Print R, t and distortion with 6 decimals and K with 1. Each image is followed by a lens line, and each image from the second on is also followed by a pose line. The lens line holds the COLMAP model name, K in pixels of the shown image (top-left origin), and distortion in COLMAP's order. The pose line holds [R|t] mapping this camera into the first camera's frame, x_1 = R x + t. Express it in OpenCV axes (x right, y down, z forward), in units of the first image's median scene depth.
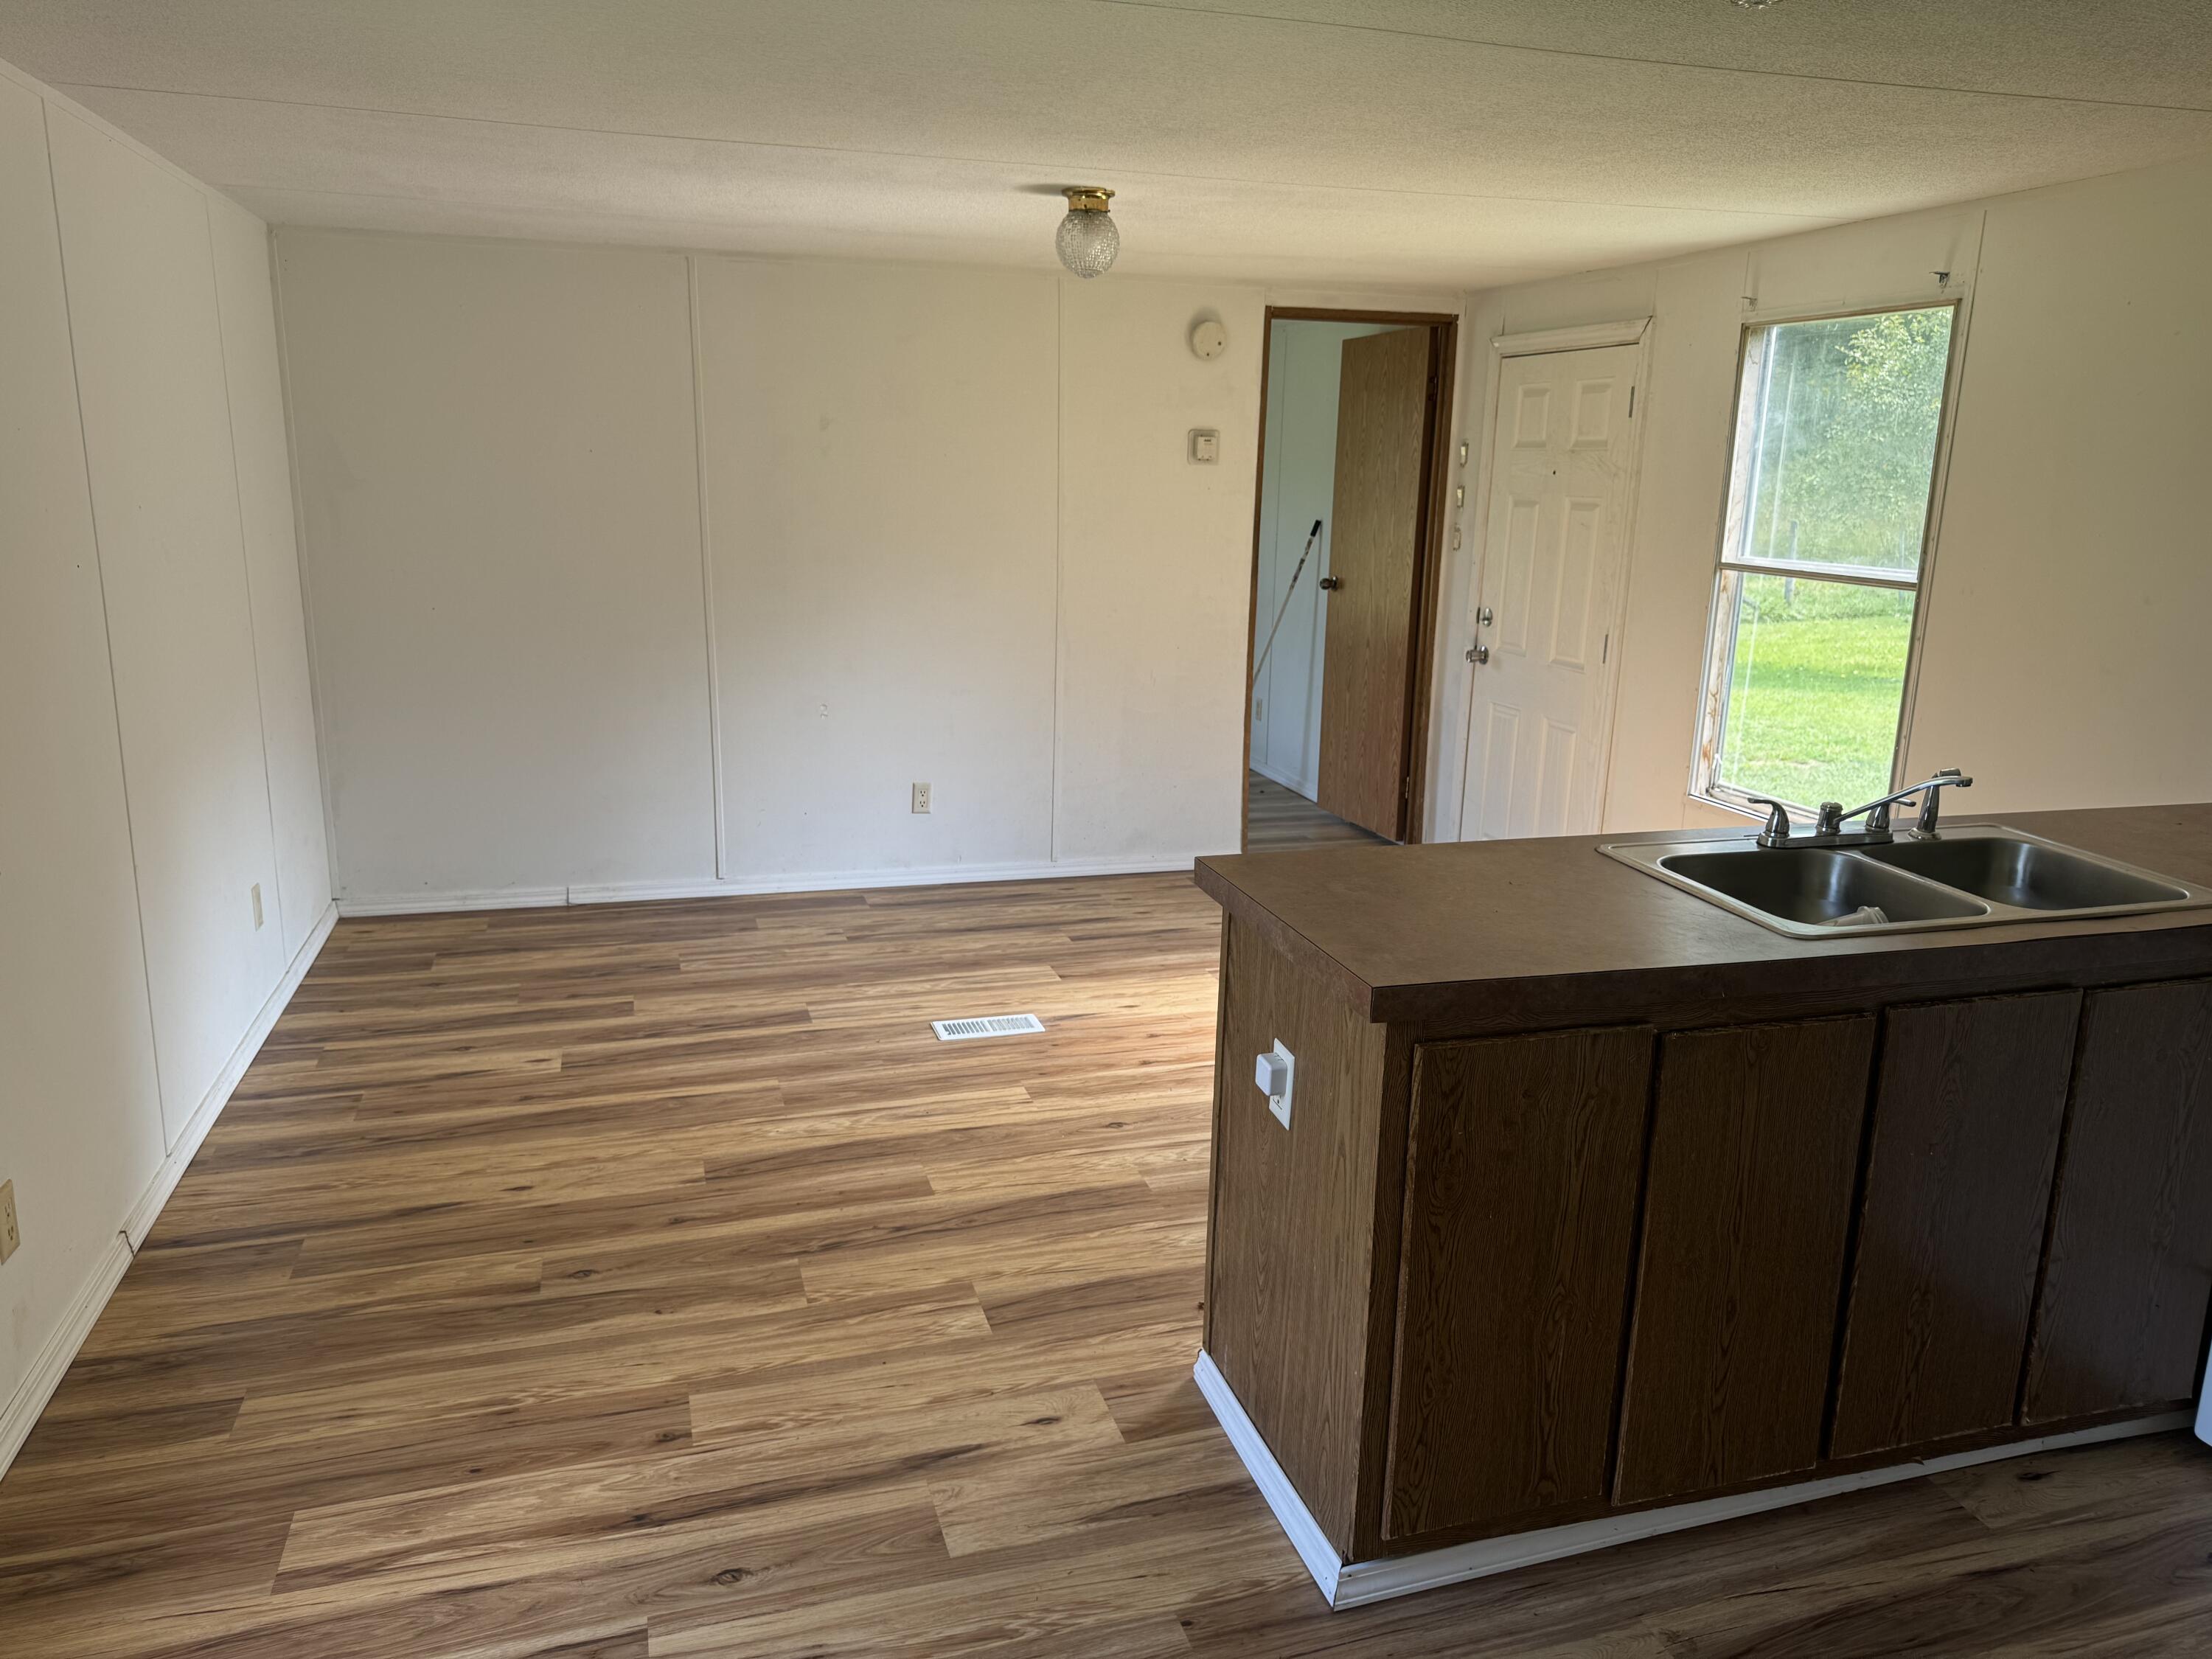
lens RADIAL K [[1547.7, 0, 1104.1], [0, 1547.7, 830.9], [0, 0, 1]] dist [-0.090130, -0.016270]
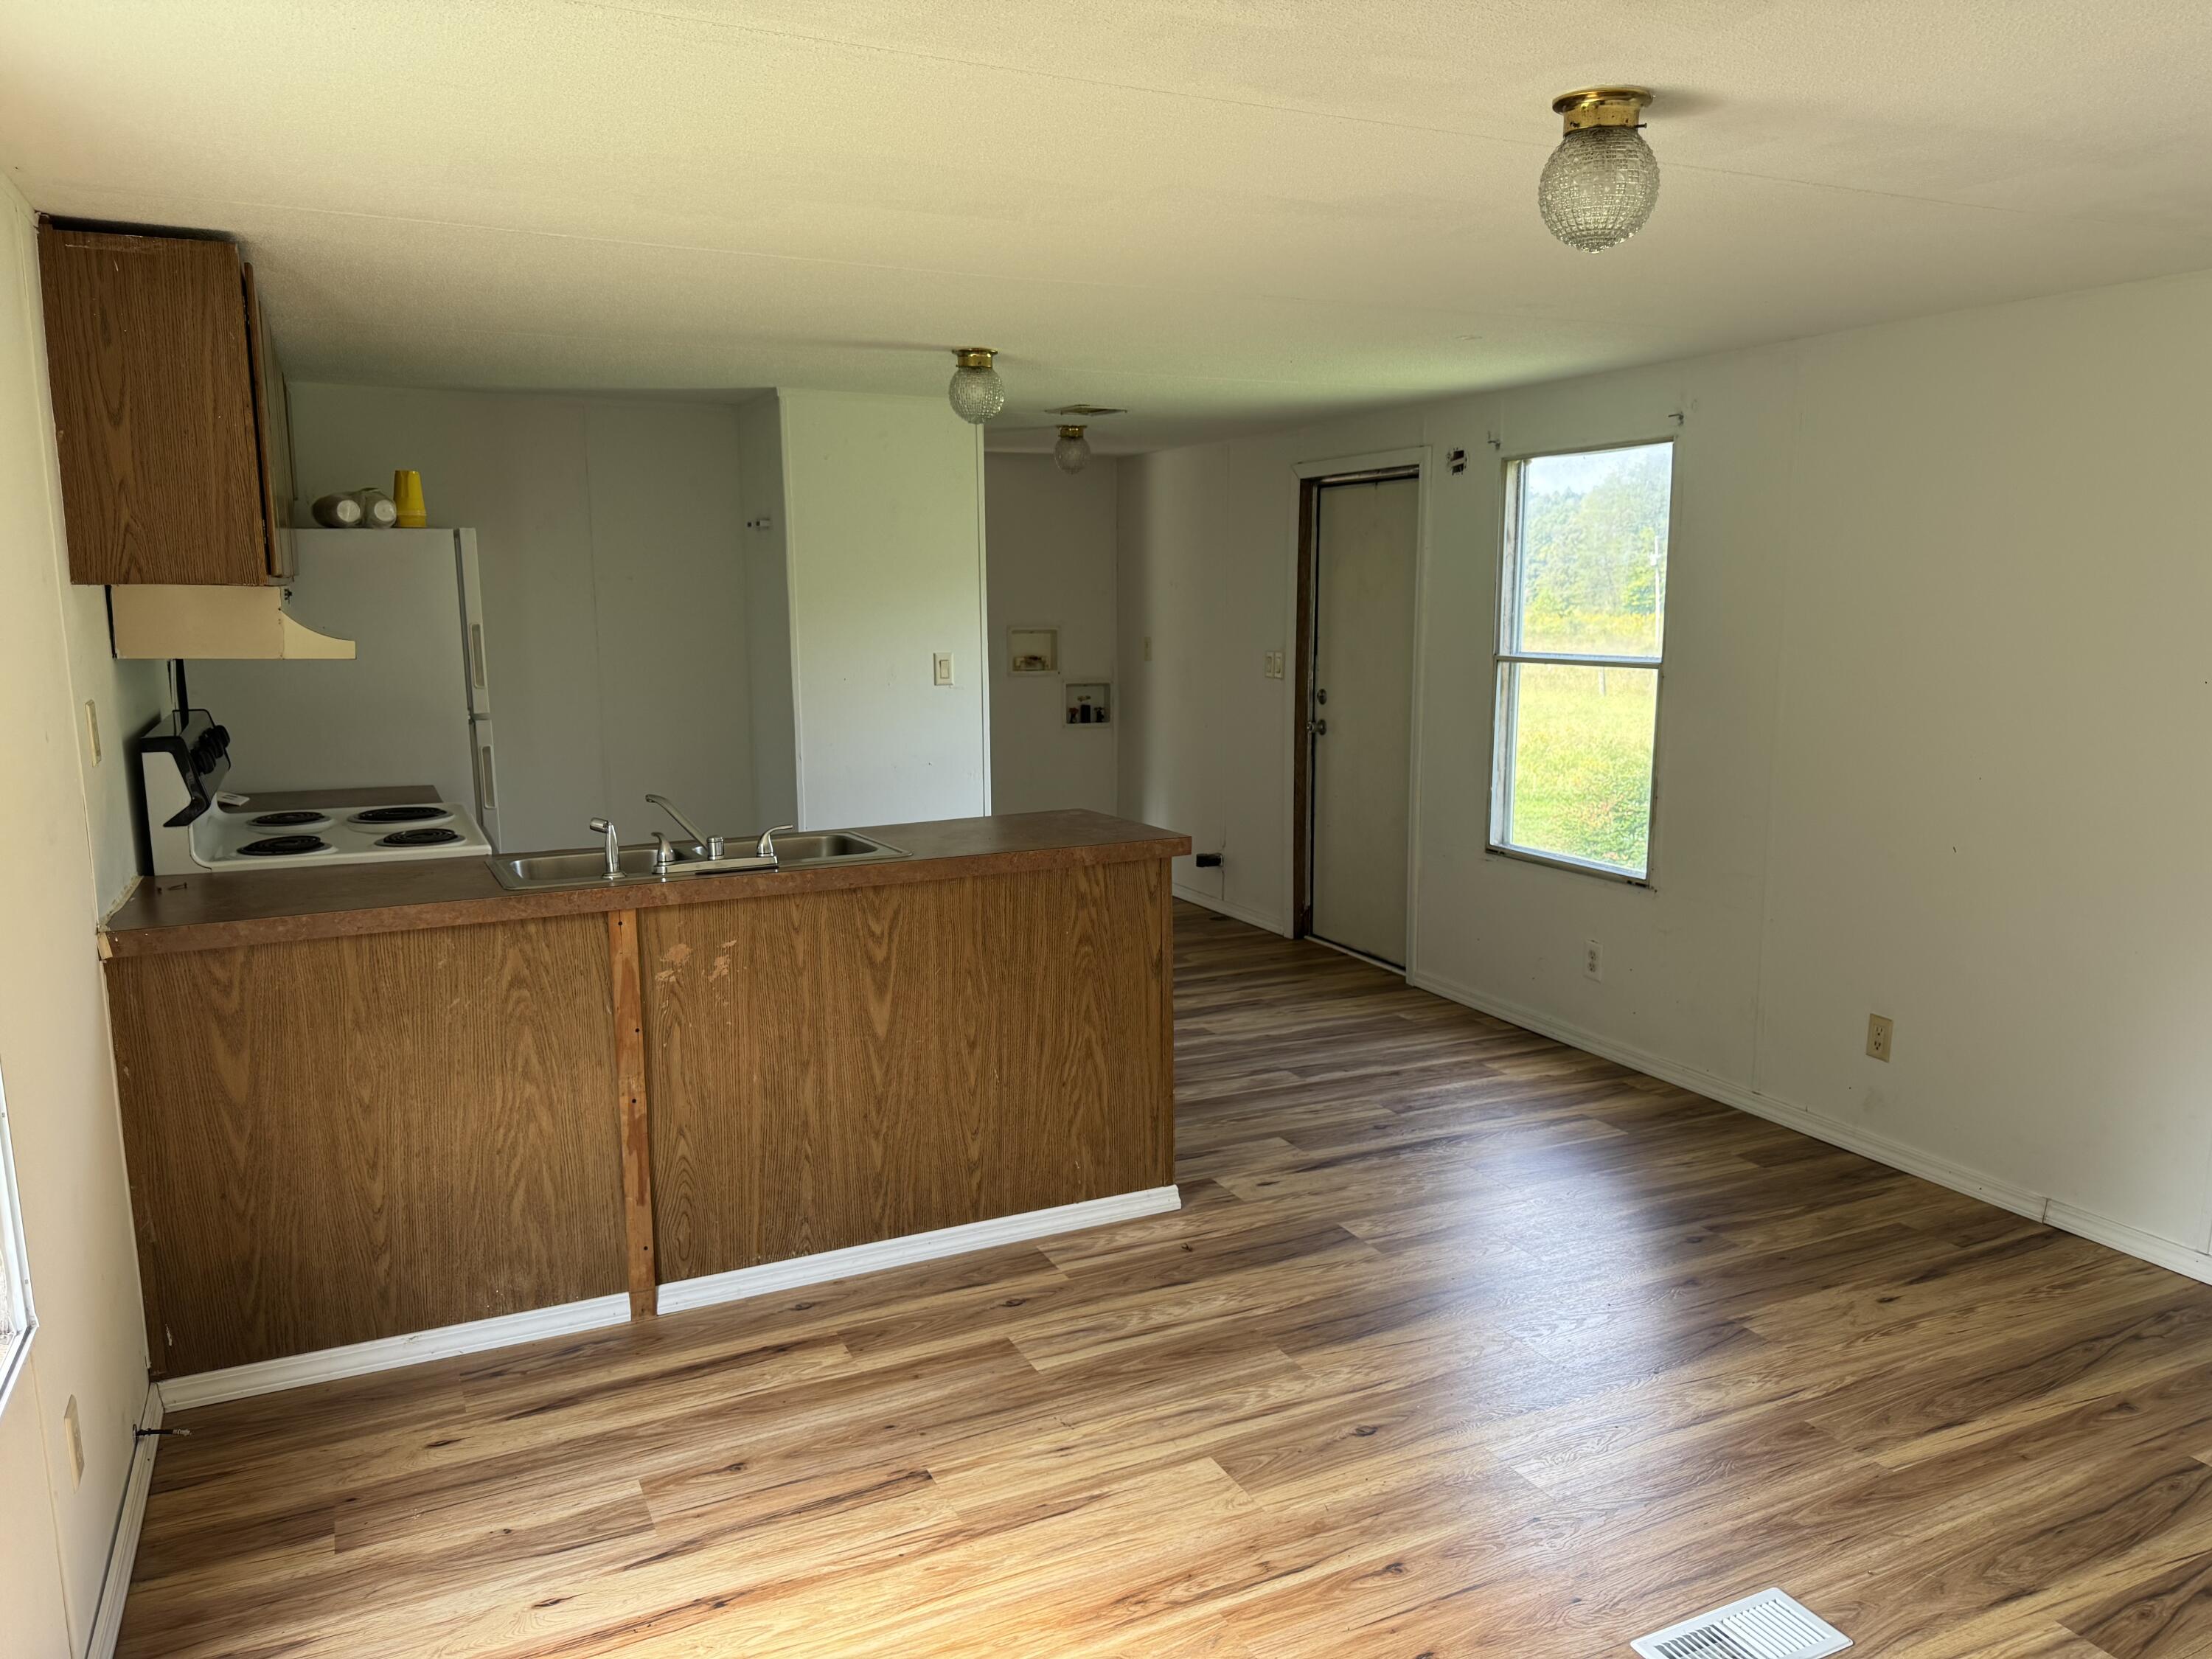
lens RADIAL K [[1547.7, 0, 1105.7], [0, 1547.7, 835.7], [0, 0, 1]] dist [-0.090130, -0.016270]
pose [[-0.988623, 0.008928, -0.150146, 0.279367], [-0.046672, 0.930755, 0.362652, -0.396661], [0.142987, 0.365534, -0.919750, 1.797483]]
